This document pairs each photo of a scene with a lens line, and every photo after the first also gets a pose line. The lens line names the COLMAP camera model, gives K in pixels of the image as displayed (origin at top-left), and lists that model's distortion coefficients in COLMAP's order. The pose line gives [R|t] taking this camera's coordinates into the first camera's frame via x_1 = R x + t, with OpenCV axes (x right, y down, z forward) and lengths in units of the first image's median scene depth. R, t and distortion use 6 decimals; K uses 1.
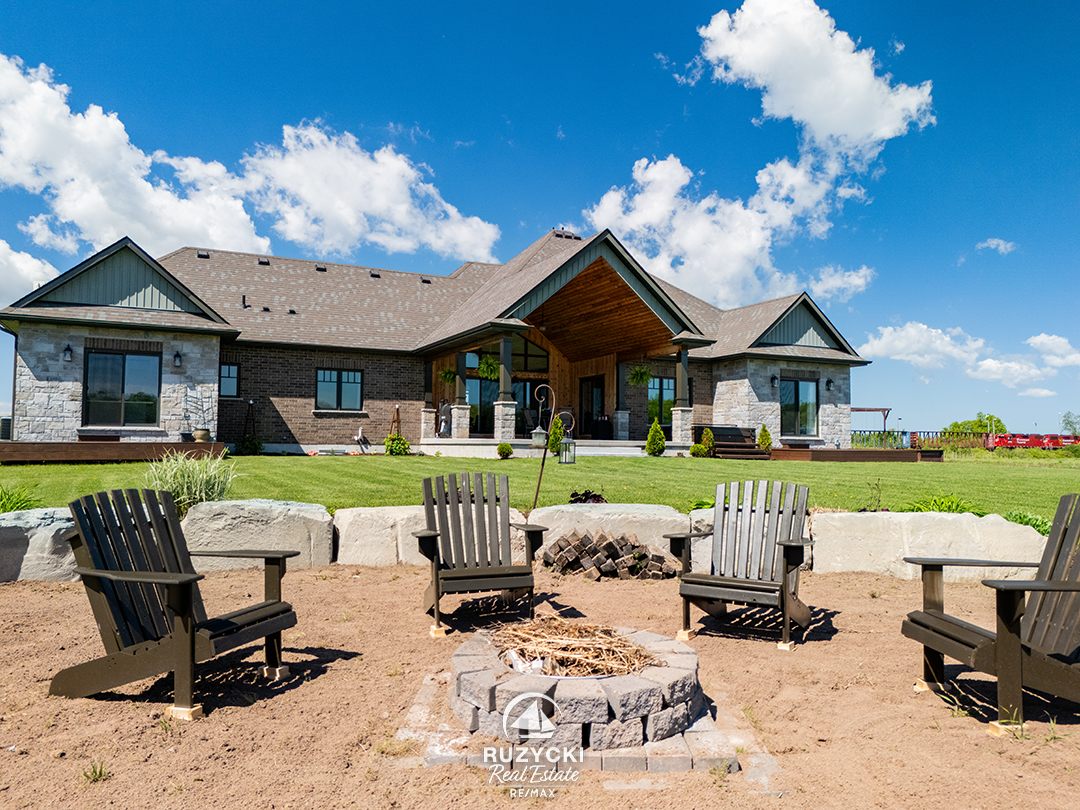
lens RADIAL K [[794.0, 0, 540.0], [0, 794.0, 405.0], [0, 0, 1]] dist [0.080915, -0.081902]
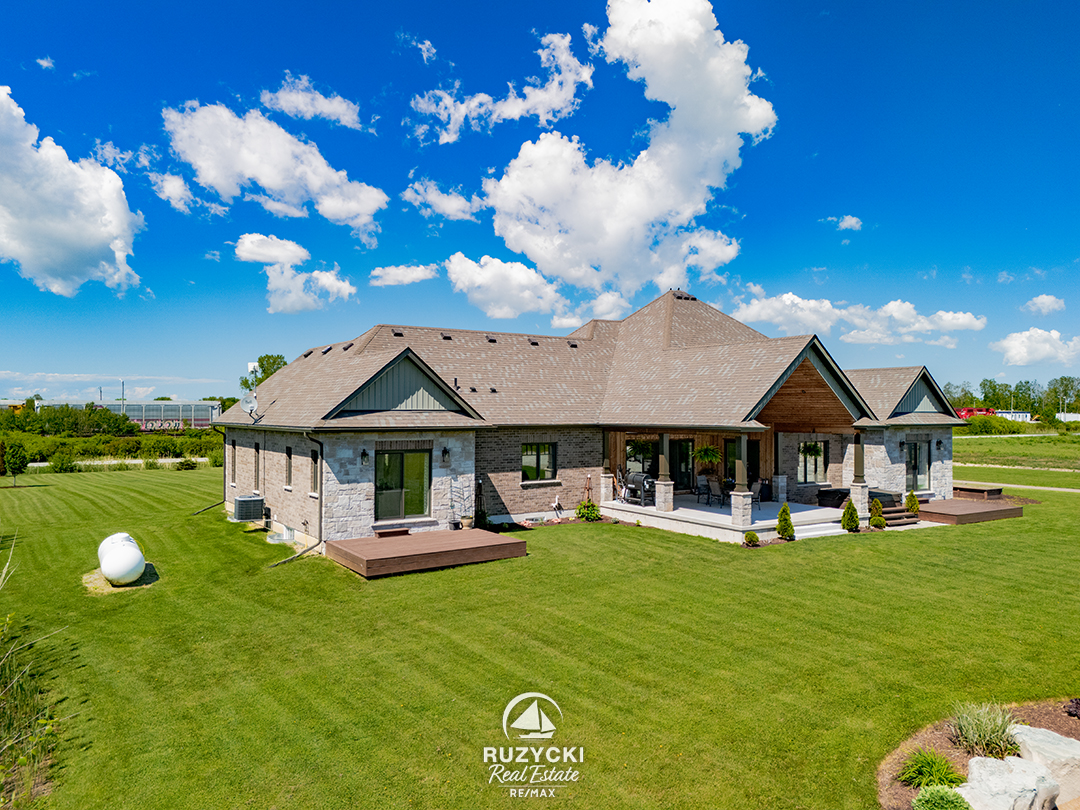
lens RADIAL K [[789.1, 0, 540.0], [0, 789.1, 405.0], [0, 0, 1]] dist [0.119114, -0.156106]
pose [[0.991278, -0.005286, 0.131685, -0.451811], [-0.001266, 0.998767, 0.049620, -0.174313], [-0.131785, -0.049354, 0.990049, -0.086253]]
